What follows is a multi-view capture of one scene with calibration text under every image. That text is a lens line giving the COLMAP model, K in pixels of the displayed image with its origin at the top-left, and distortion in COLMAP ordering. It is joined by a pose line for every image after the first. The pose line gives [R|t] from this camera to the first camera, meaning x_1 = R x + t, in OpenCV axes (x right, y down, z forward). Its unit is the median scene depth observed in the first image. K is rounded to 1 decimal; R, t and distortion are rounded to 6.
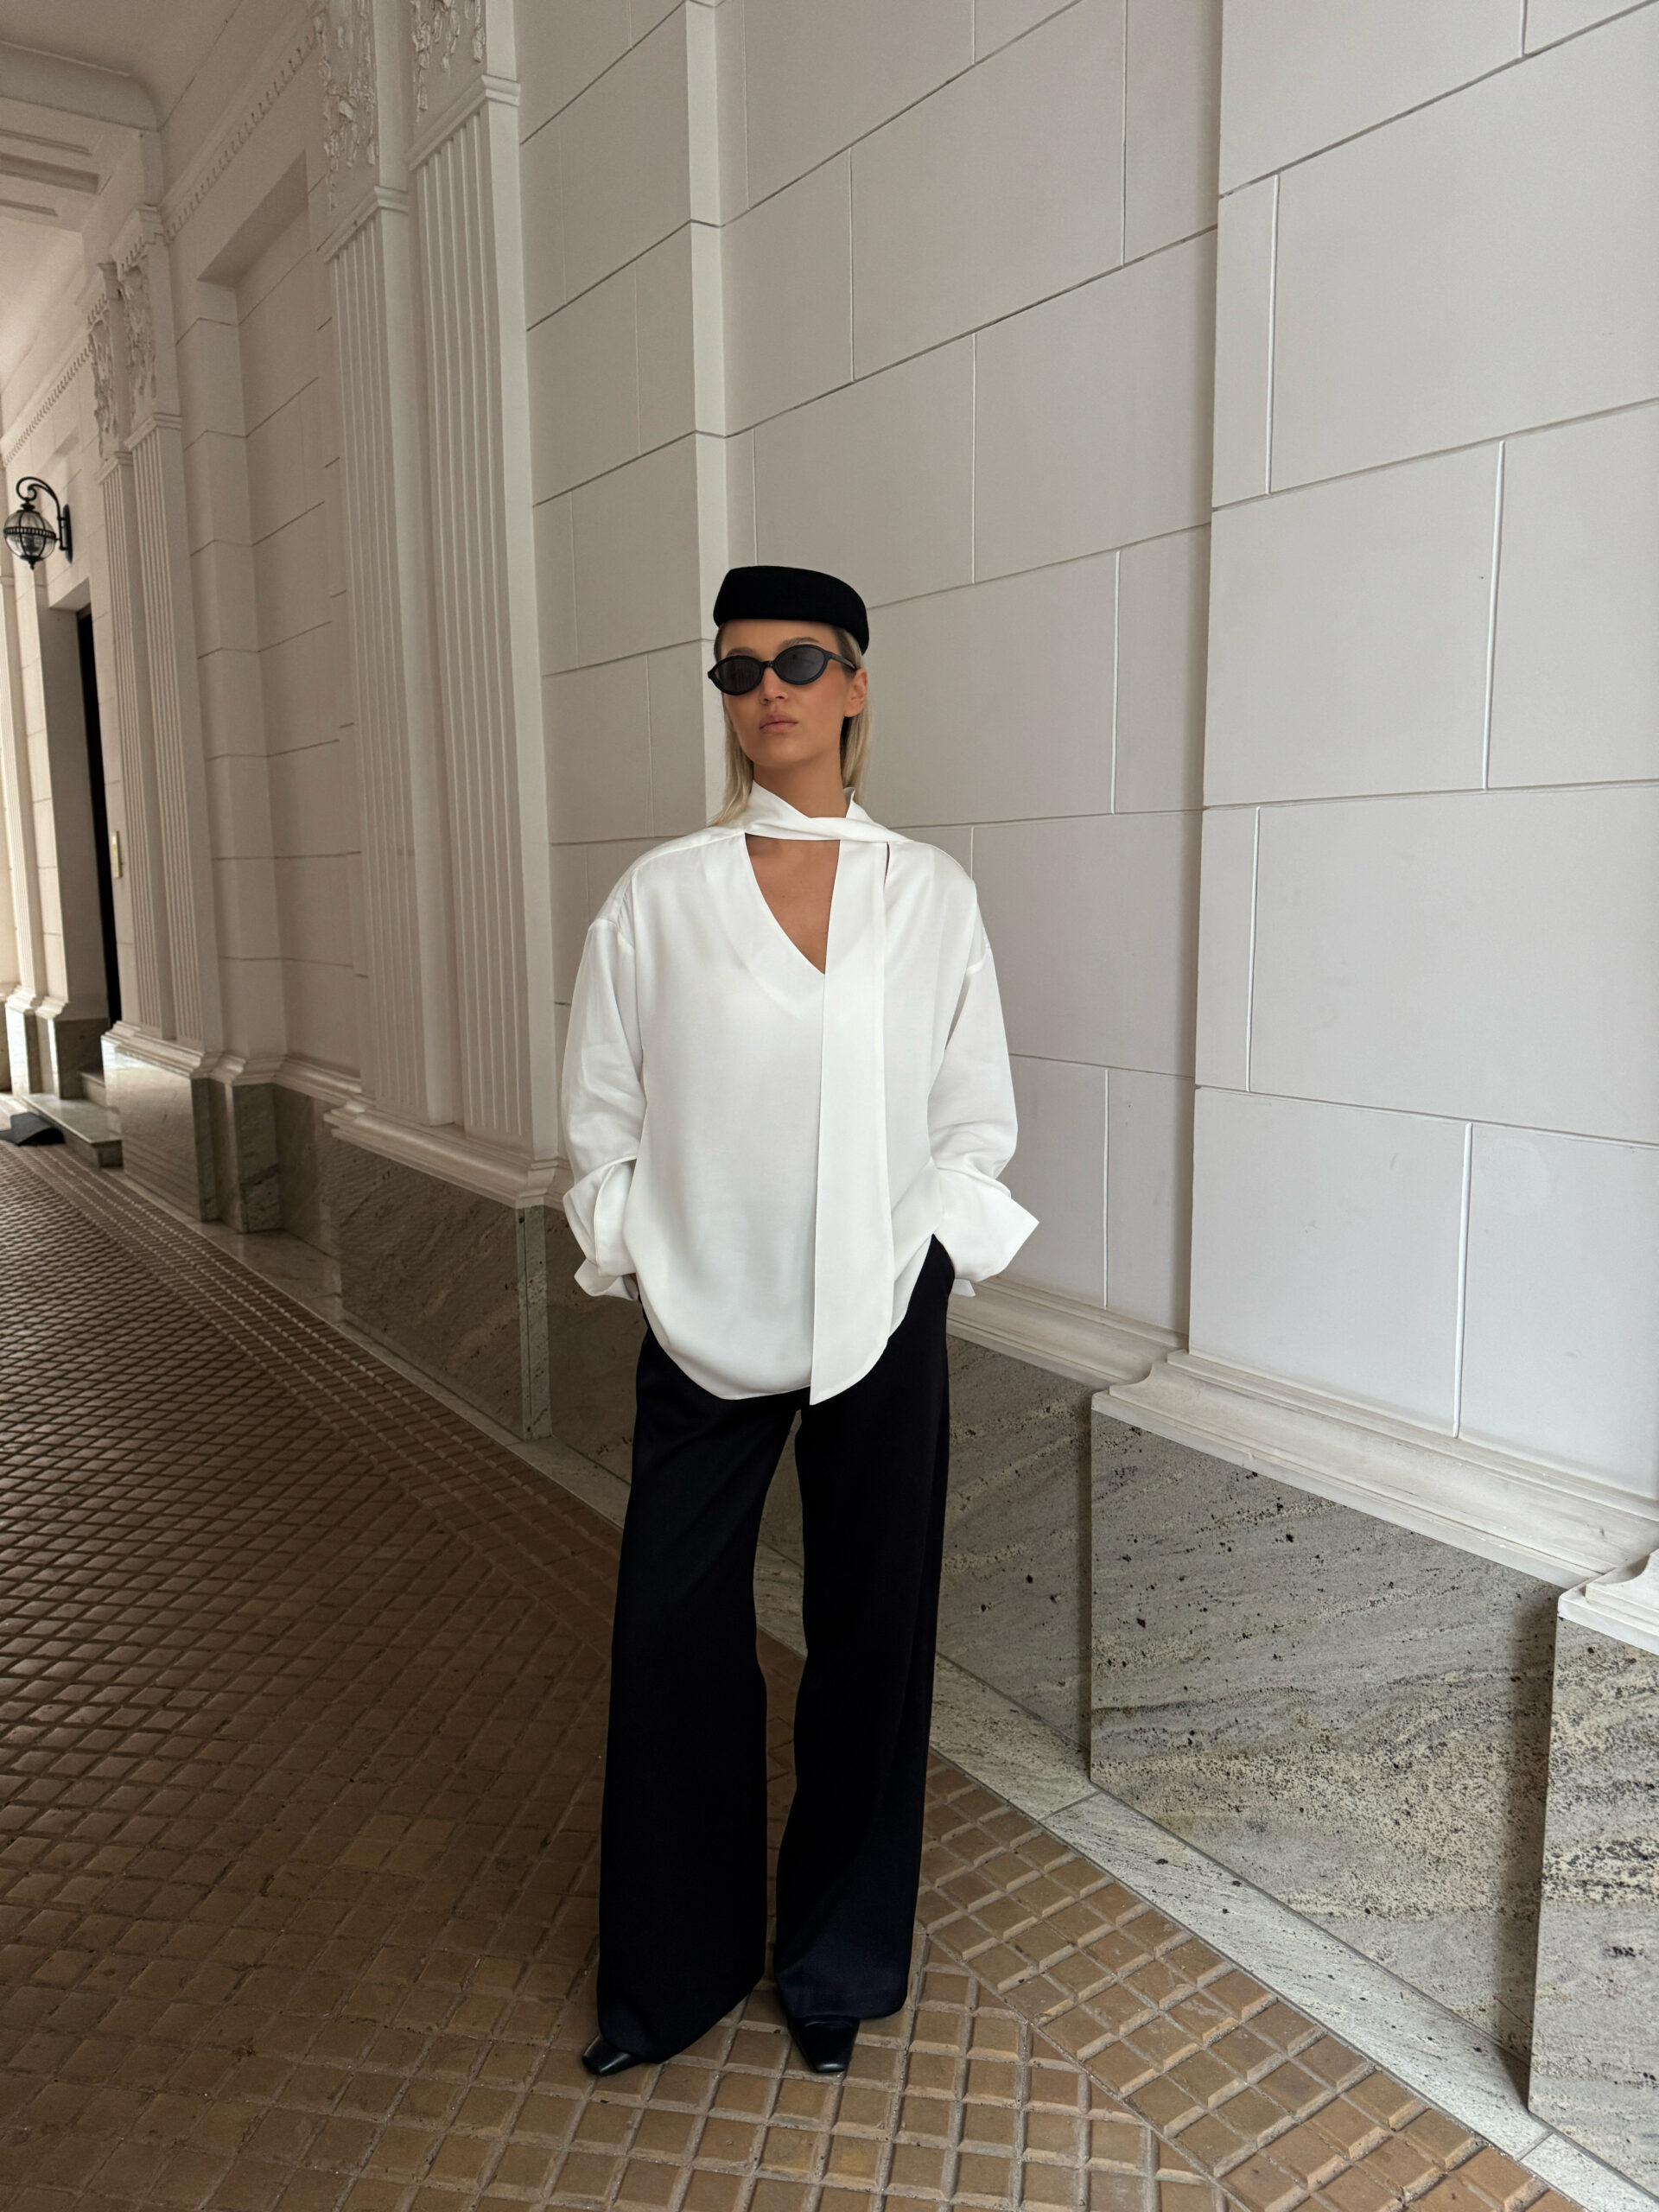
lens RADIAL K [[1603.2, 0, 825.0], [0, 1603.2, 1090.0], [0, 0, 1]] dist [0.030610, -0.035666]
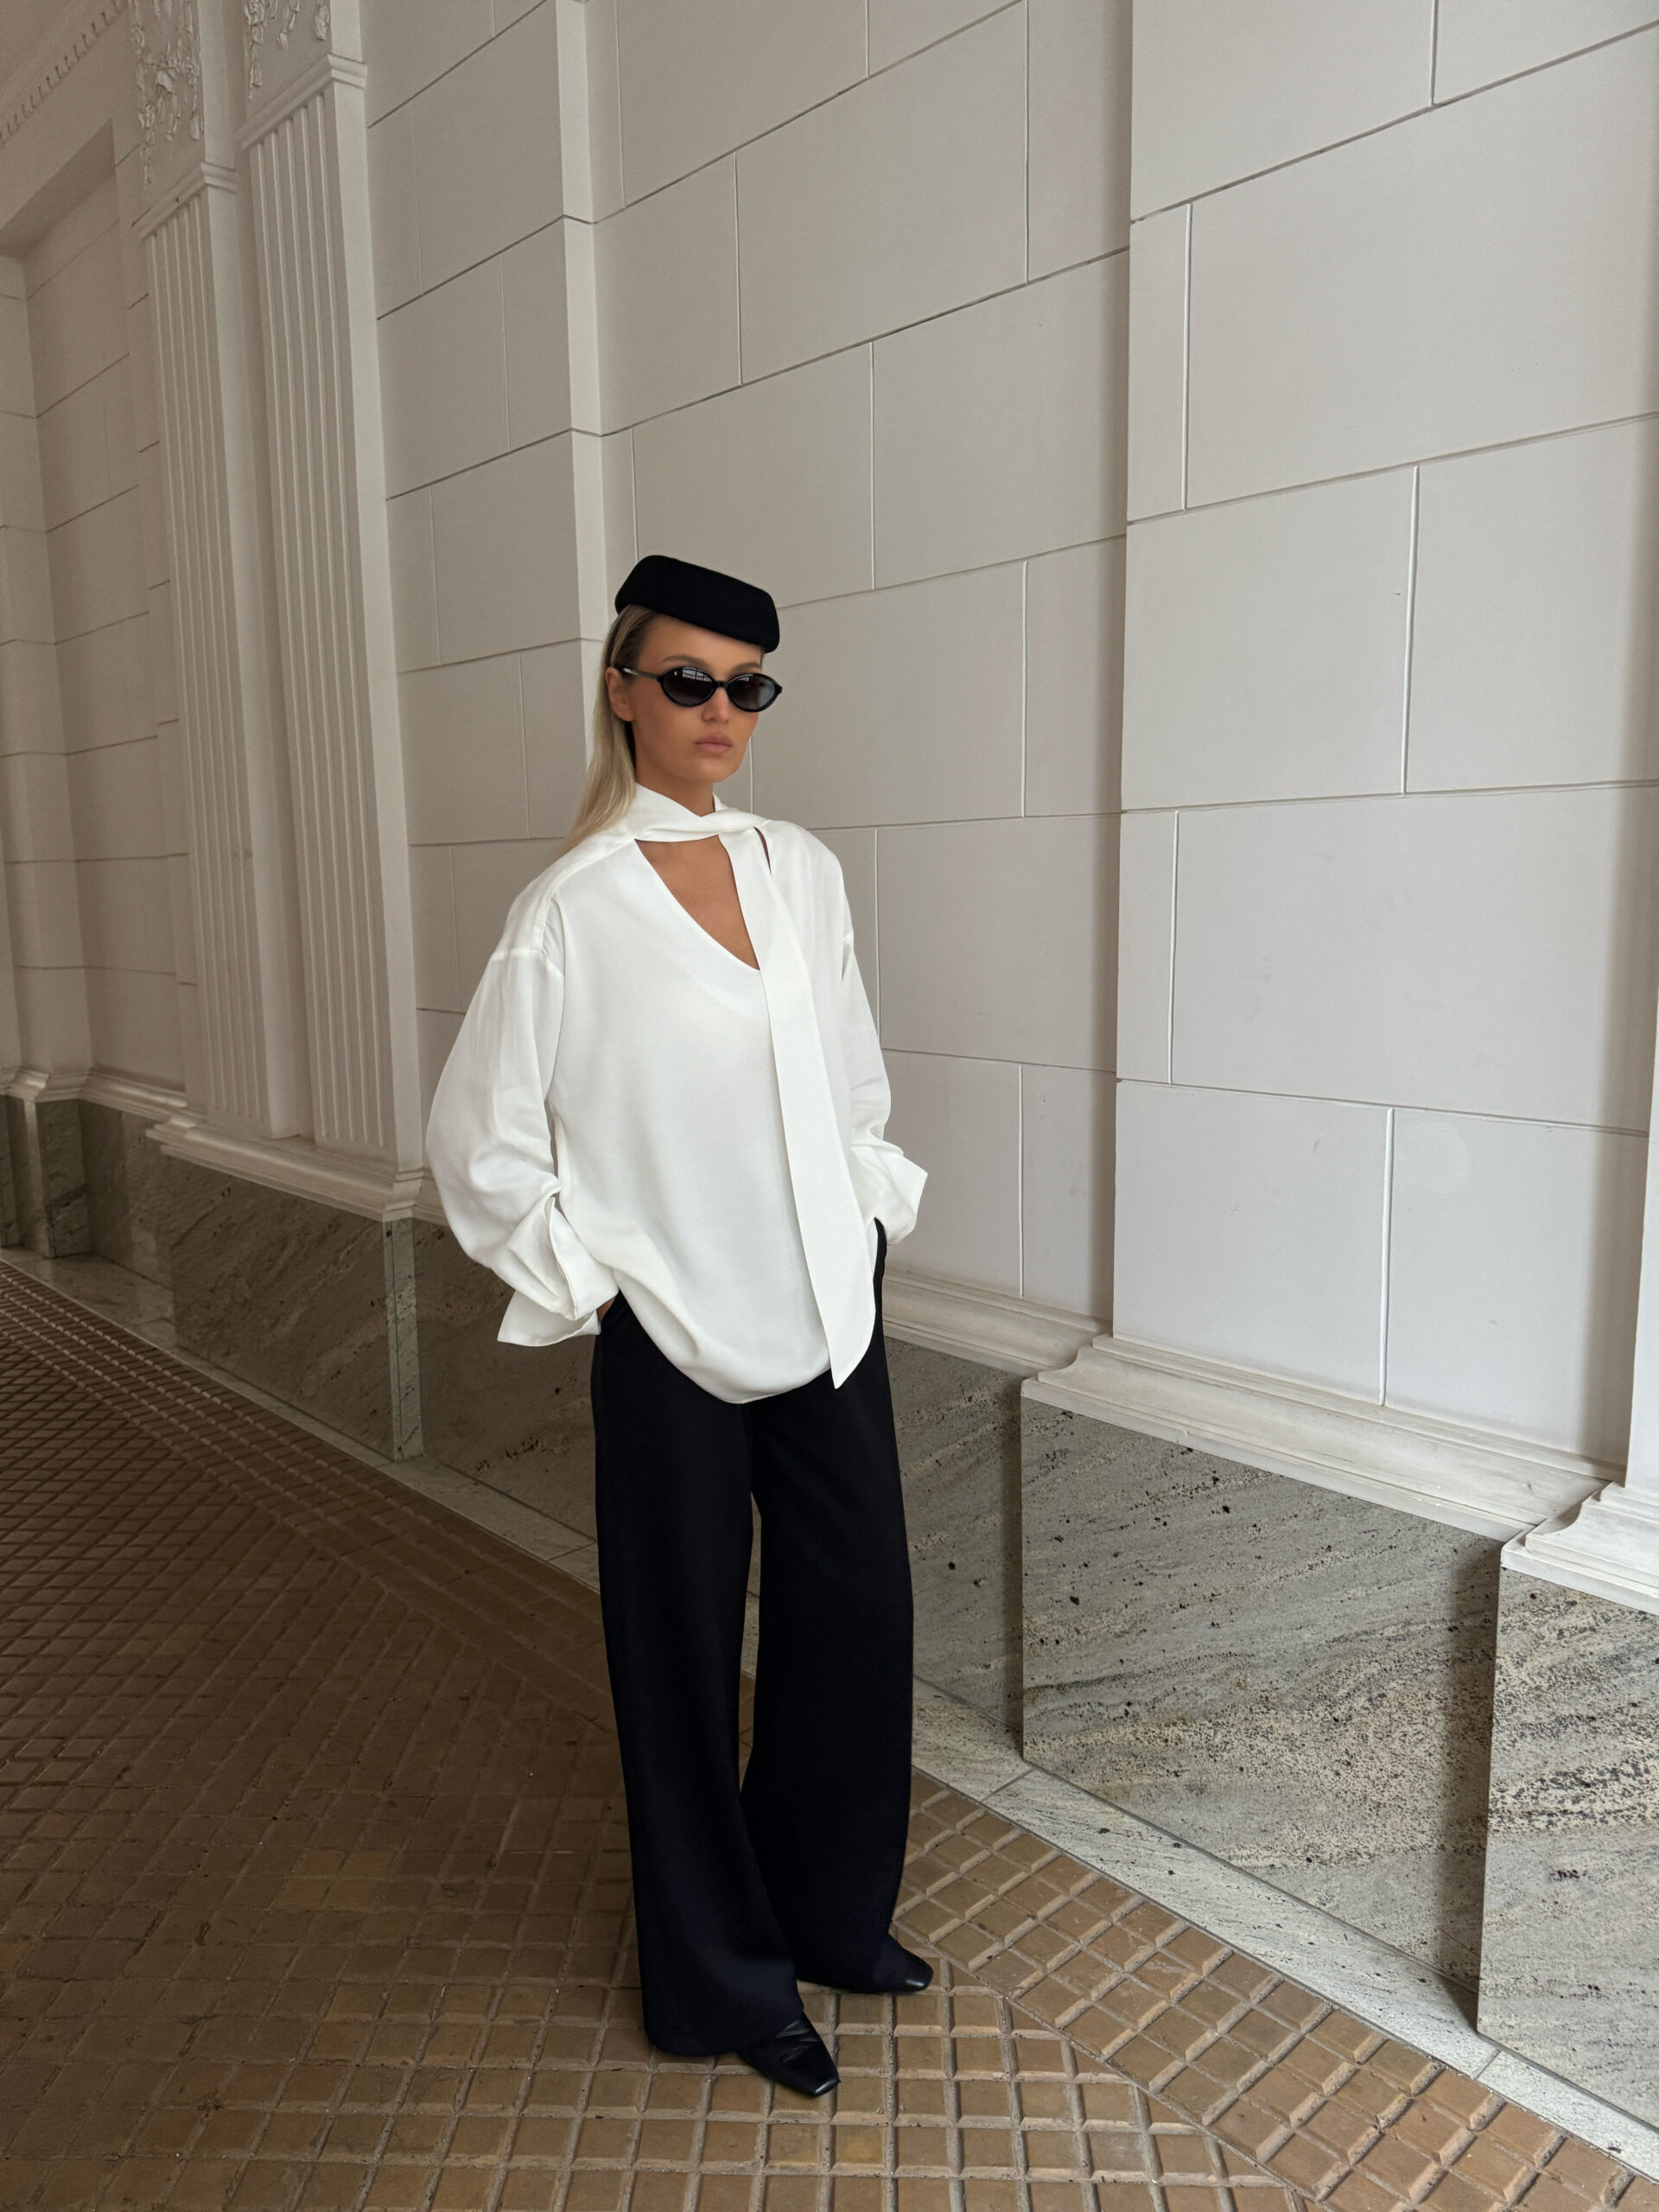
lens RADIAL K [[1603.2, 0, 825.0], [0, 1603.2, 1090.0], [0, 0, 1]] dist [0.030610, -0.035666]
pose [[0.990779, -0.022522, 0.133602, -0.094813], [0.022641, 0.999743, 0.000628, -0.000606], [-0.133582, 0.002403, 0.991035, -0.001035]]
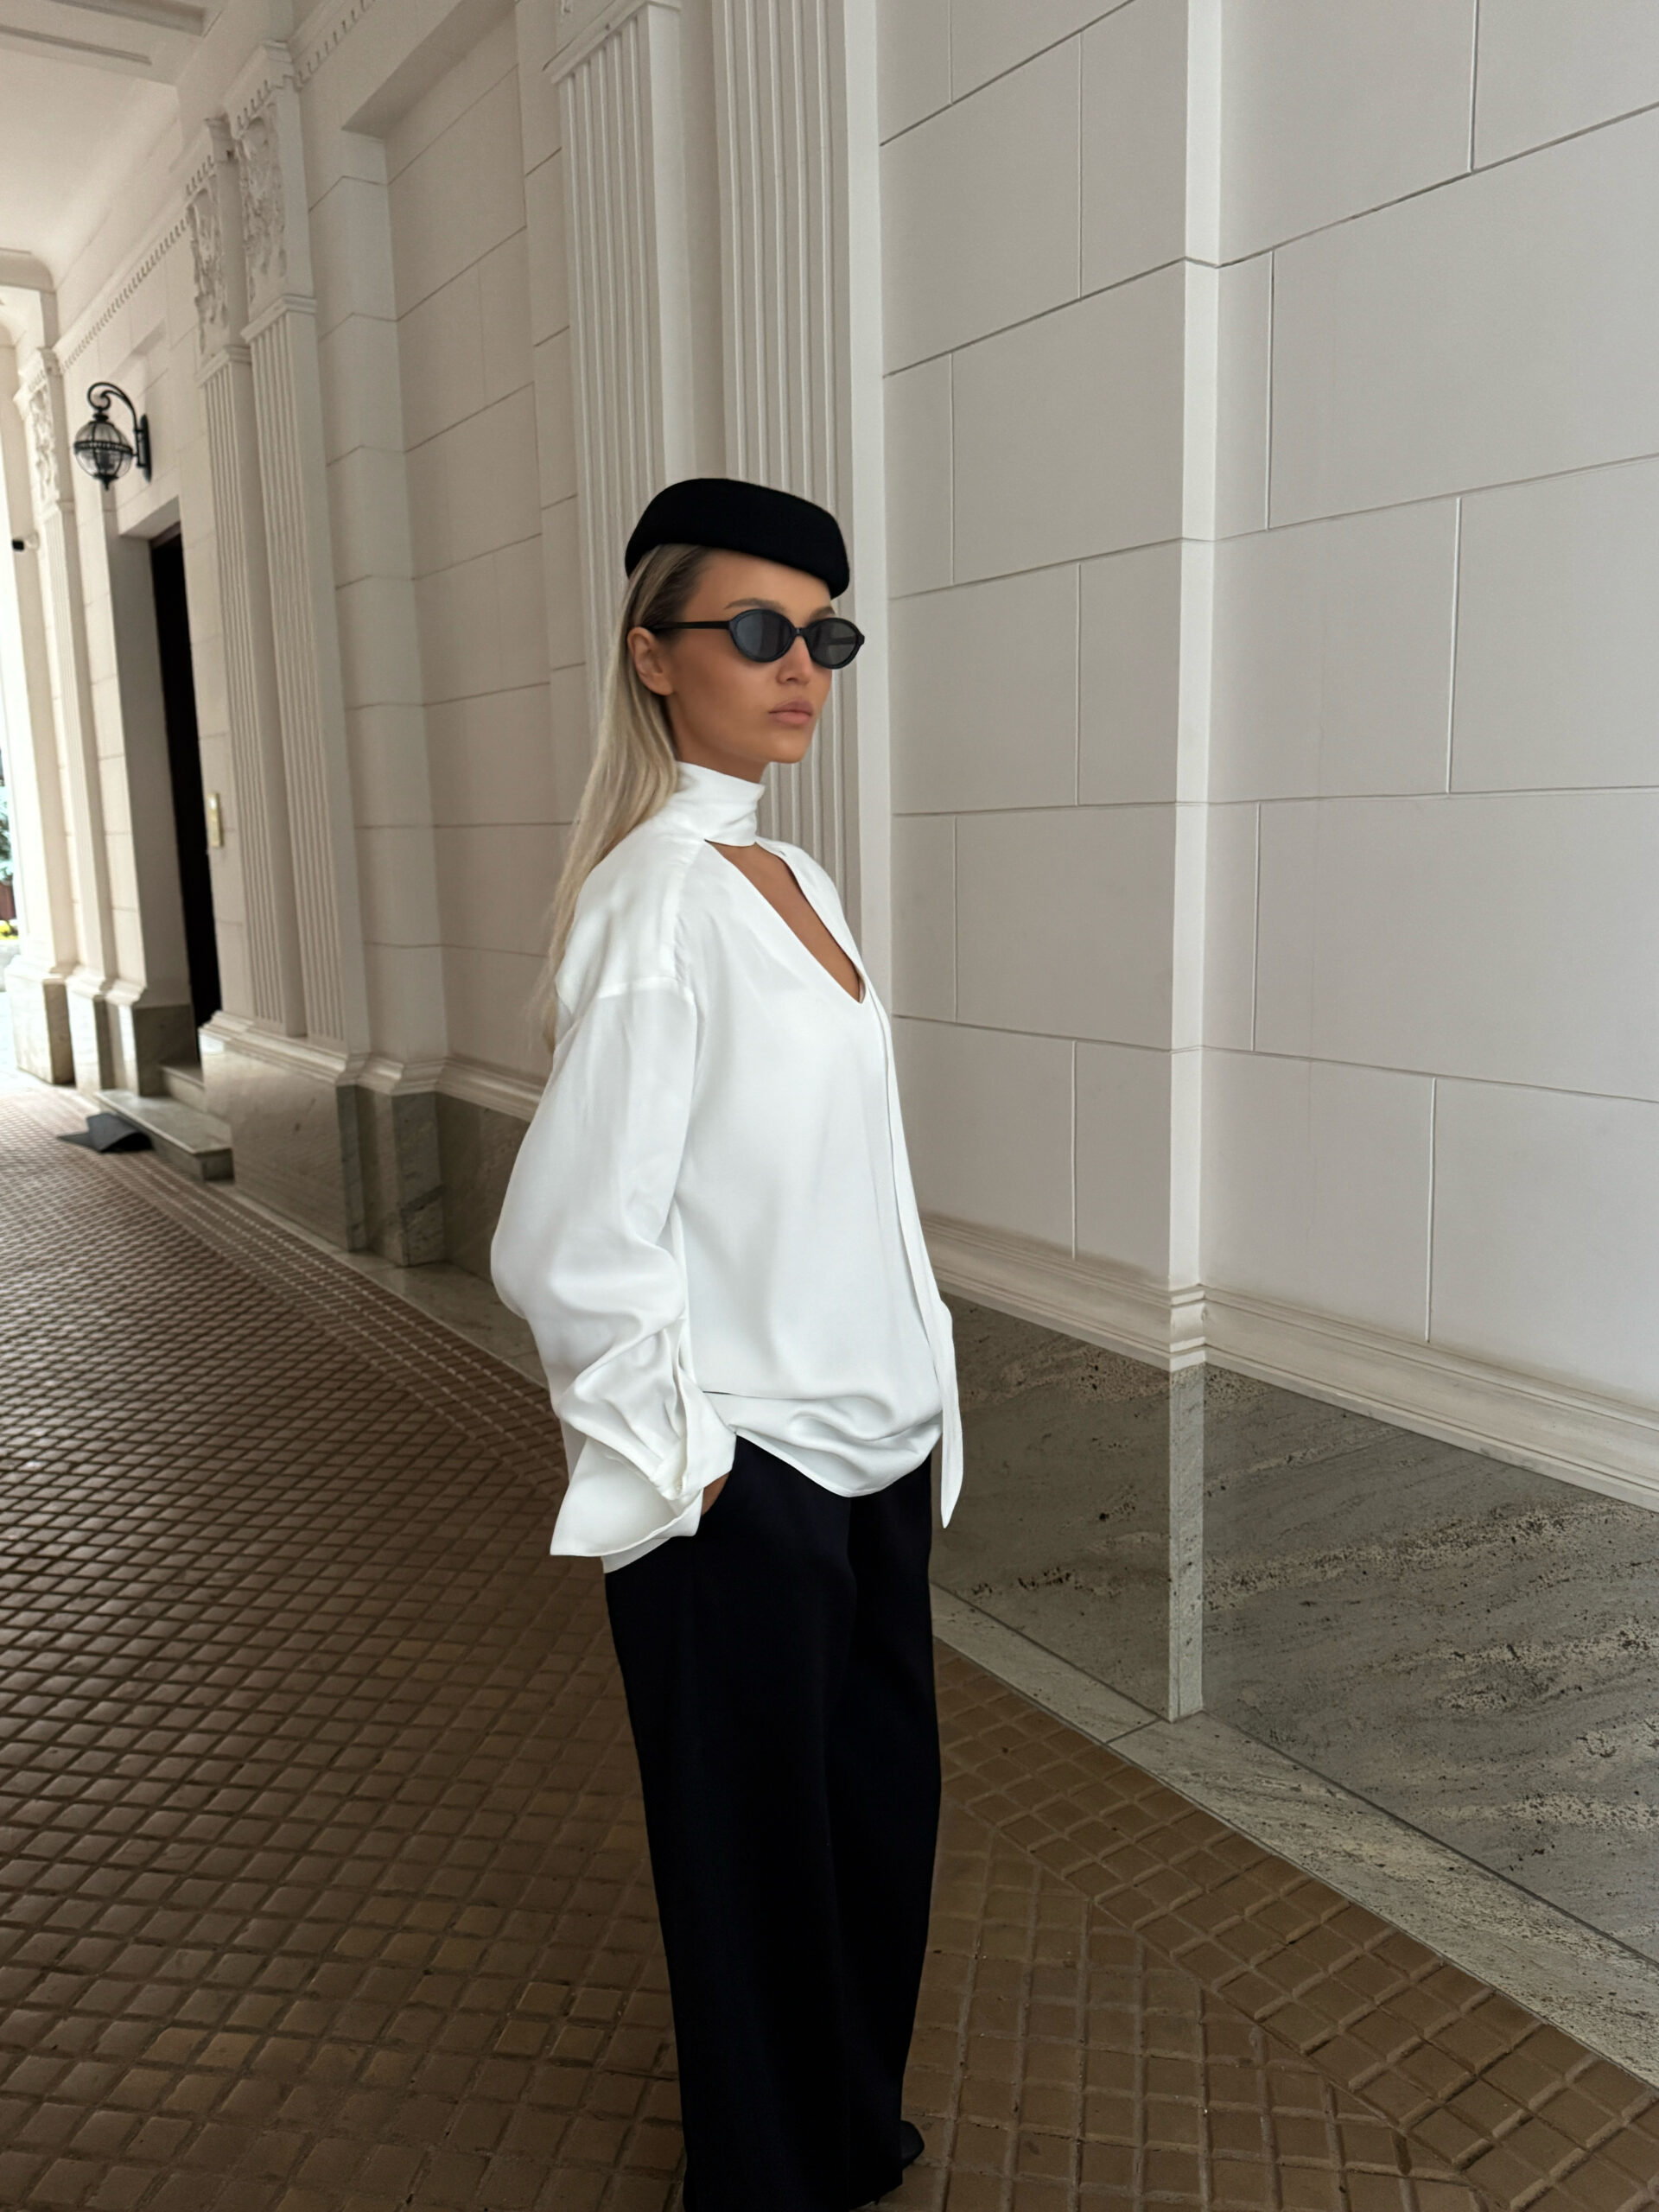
lens RADIAL K [[1688.6, 0, 833.5], [0, 1688.6, 1101.1], [0, 0, 1]] dist [0.054898, -0.075204]
pose [[0.999876, -0.007908, -0.013647, -0.328319], [0.008308, 0.999528, 0.029564, -0.065923], [0.013407, -0.029674, 0.999470, 0.286365]]
